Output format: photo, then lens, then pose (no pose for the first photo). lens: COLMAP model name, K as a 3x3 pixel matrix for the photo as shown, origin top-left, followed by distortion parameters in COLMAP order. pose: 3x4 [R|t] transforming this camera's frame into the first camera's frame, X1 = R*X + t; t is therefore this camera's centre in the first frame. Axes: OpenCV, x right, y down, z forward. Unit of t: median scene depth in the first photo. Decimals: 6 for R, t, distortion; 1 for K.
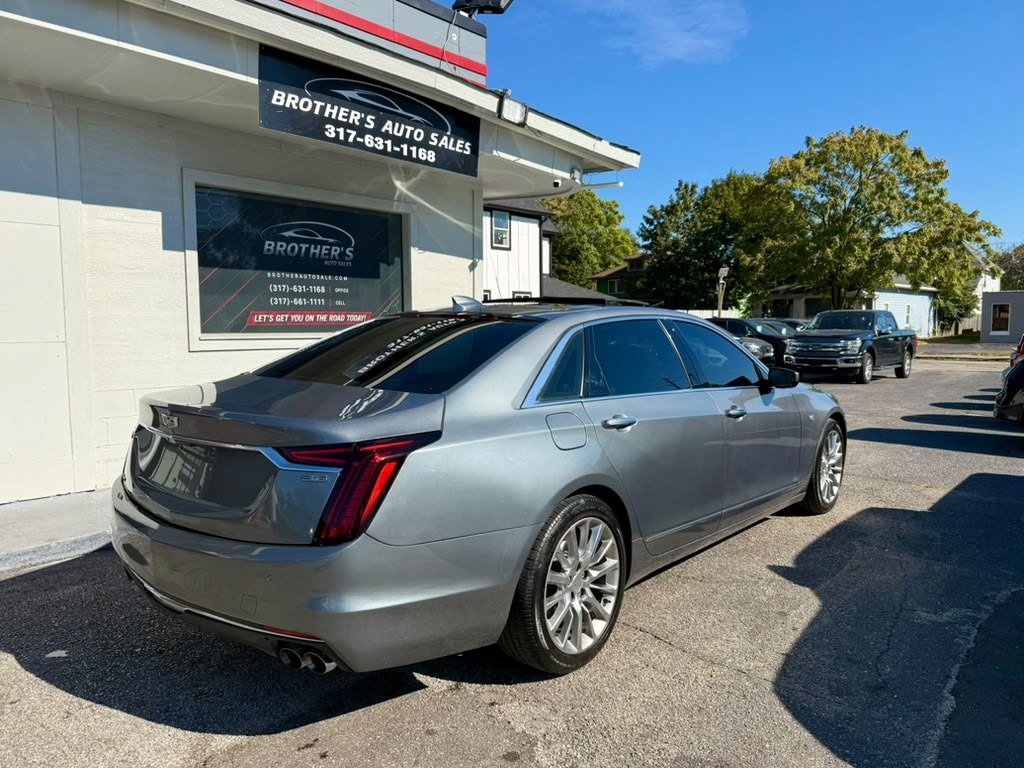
lens RADIAL K [[737.9, 0, 512.0], [0, 737.9, 384.0], [0, 0, 1]] dist [0.028680, -0.051127]
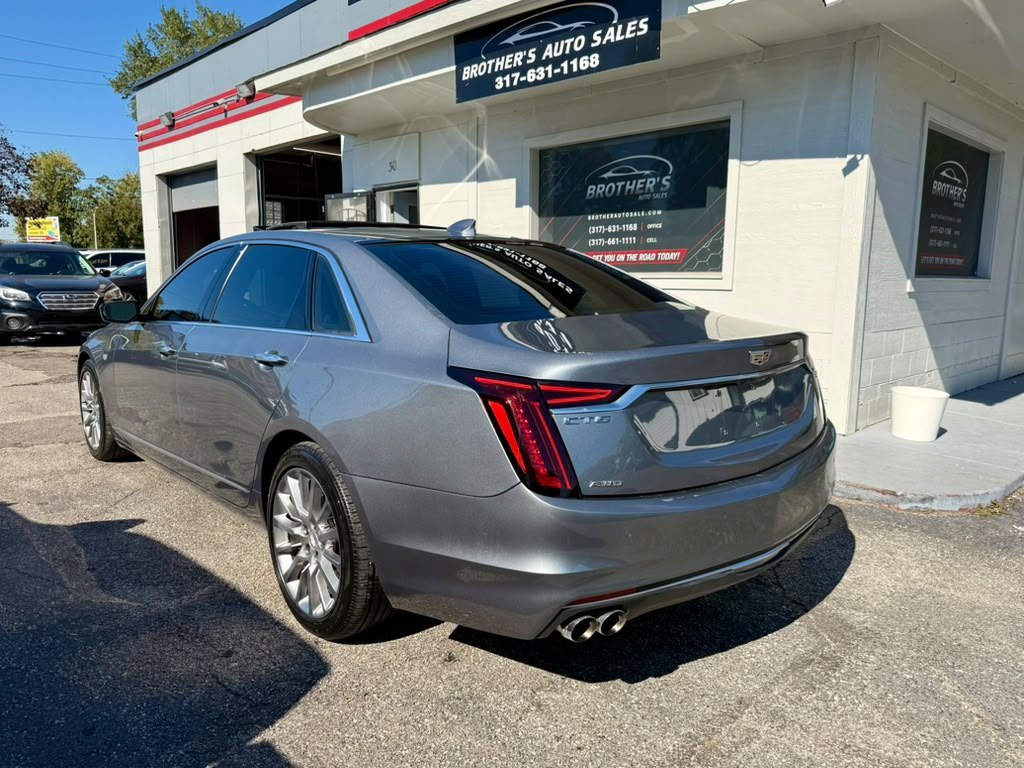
lens RADIAL K [[738.3, 0, 508.9], [0, 738.3, 392.1], [0, 0, 1]] dist [0.028622, -0.052179]
pose [[-0.042224, 0.152209, -0.987446, 0.772316], [-0.081920, 0.984472, 0.155253, -0.055348], [0.995744, 0.087447, -0.029099, 0.932688]]
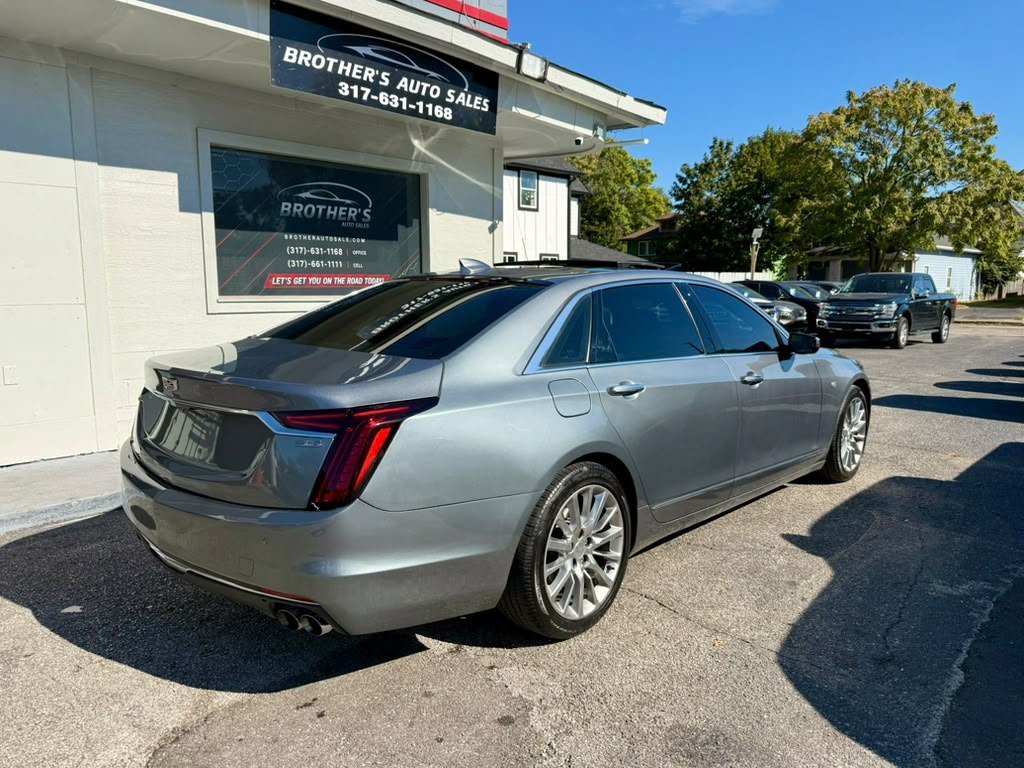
lens RADIAL K [[738.4, 0, 510.1], [0, 738.4, 387.7], [0, 0, 1]] dist [0.025596, -0.048138]
pose [[0.999077, 0.007519, -0.042288, 0.016334], [-0.005176, 0.998459, 0.055246, -0.001383], [0.042638, -0.054977, 0.997577, 0.007910]]
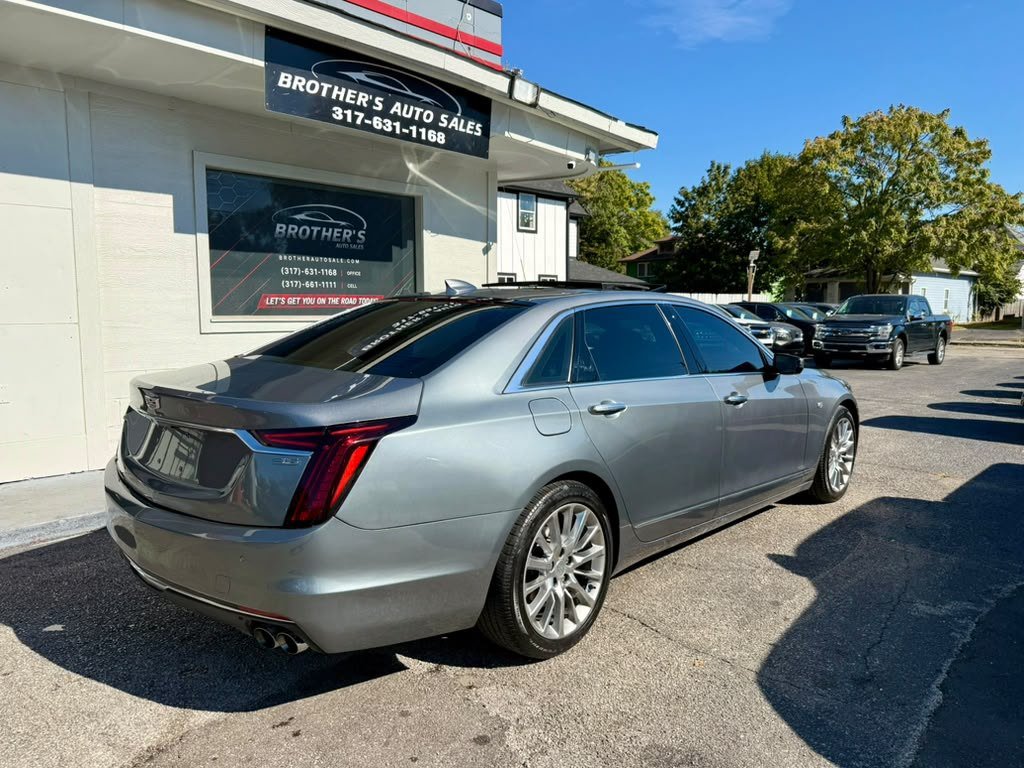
lens RADIAL K [[737.9, 0, 512.0], [0, 737.9, 384.0], [0, 0, 1]] dist [0.028680, -0.051127]
pose [[0.999127, 0.008533, -0.040903, 0.028732], [-0.007605, 0.999711, 0.022790, -0.000976], [0.041085, -0.022459, 0.998903, 0.003474]]
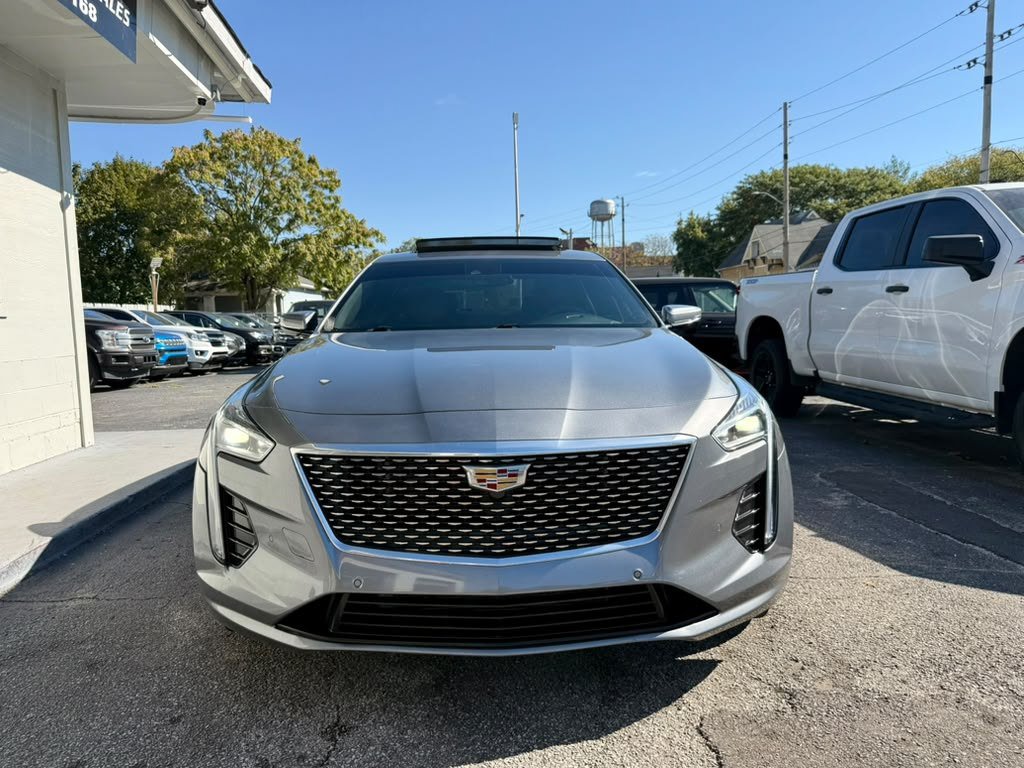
lens RADIAL K [[744.9, 0, 509.0], [0, 744.9, 389.0], [0, 0, 1]] dist [-0.007370, -0.001742]
pose [[0.692209, -0.083688, 0.716828, -0.338700], [0.083368, 0.995877, 0.035762, 0.025209], [-0.716866, 0.035006, 0.696332, 0.292605]]
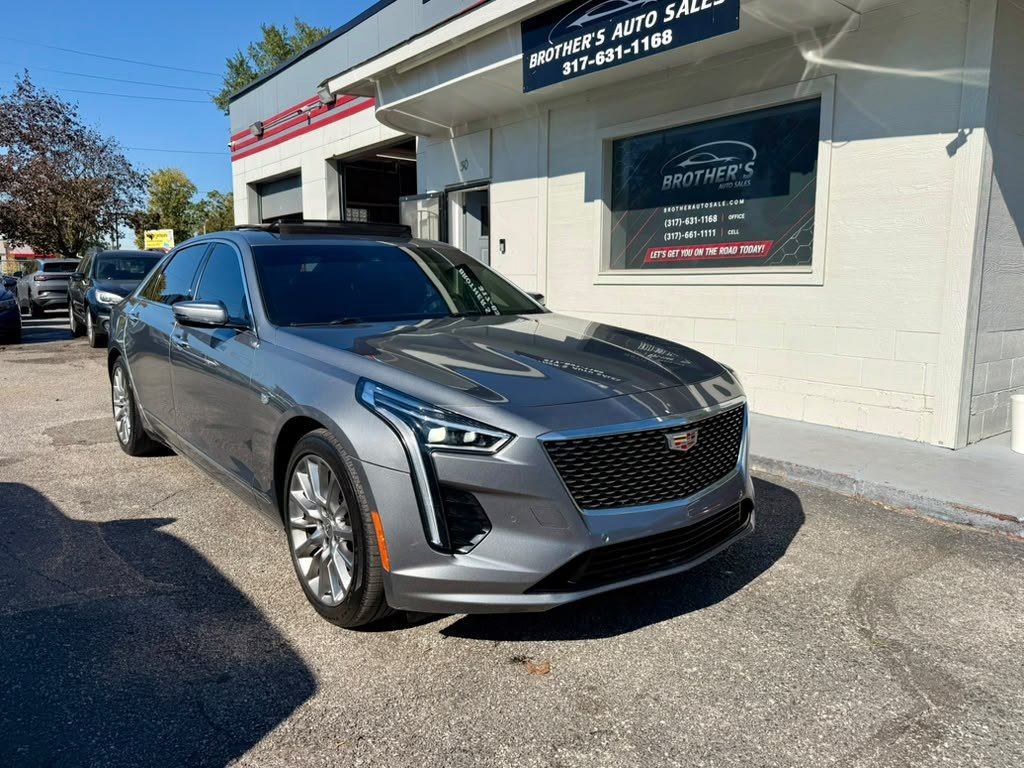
lens RADIAL K [[738.7, 0, 505.5], [0, 738.7, 390.9], [0, 0, 1]] dist [-0.006173, -0.002248]
pose [[-0.165529, 0.142082, -0.975916, 0.714886], [-0.073178, 0.985070, 0.155826, -0.046162], [0.983486, 0.097209, -0.152661, 0.958958]]
